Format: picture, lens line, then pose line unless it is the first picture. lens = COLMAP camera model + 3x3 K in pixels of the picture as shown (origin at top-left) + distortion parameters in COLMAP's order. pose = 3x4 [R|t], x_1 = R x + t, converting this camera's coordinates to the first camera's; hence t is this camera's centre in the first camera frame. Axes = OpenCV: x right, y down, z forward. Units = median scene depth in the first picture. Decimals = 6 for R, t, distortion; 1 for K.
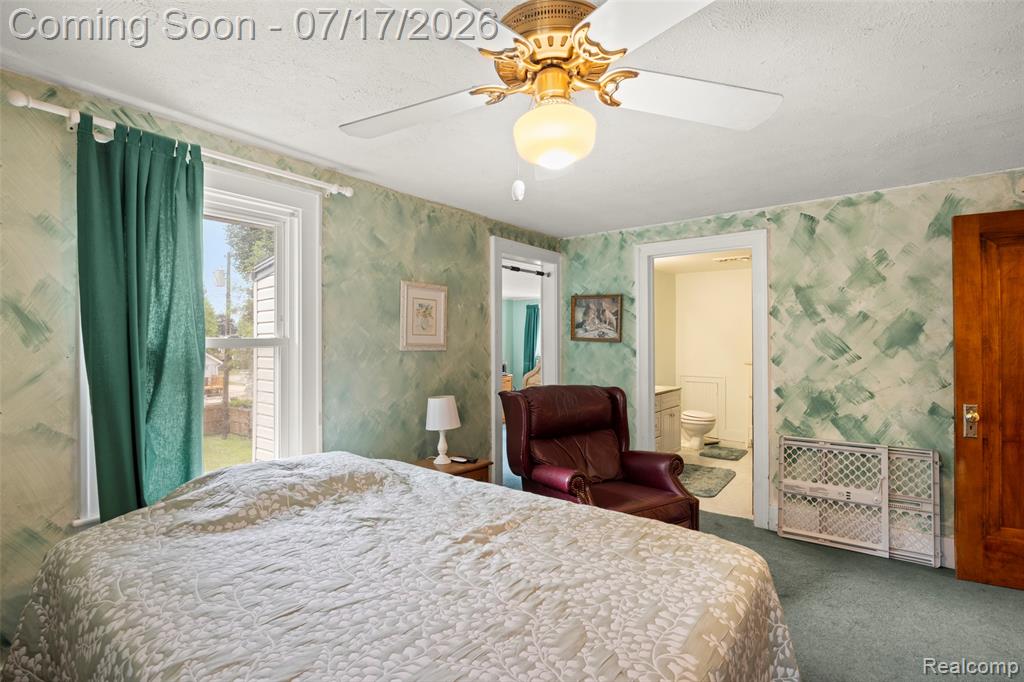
lens RADIAL K [[482.6, 0, 510.8], [0, 482.6, 340.3], [0, 0, 1]] dist [-0.010621, -0.000378]
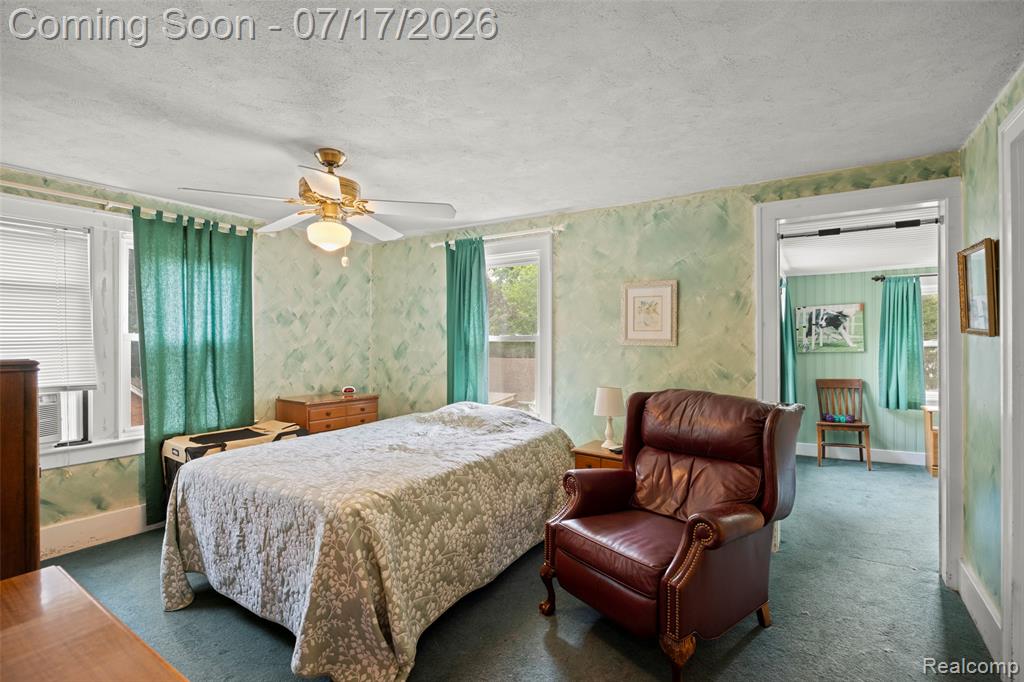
lens RADIAL K [[482.6, 0, 510.8], [0, 482.6, 340.3], [0, 0, 1]] dist [-0.010621, -0.000378]
pose [[0.095096, 0.006484, -0.995447, 0.862317], [0.008447, 0.999938, 0.007321, -0.000436], [0.995432, -0.009105, 0.095035, 0.619298]]
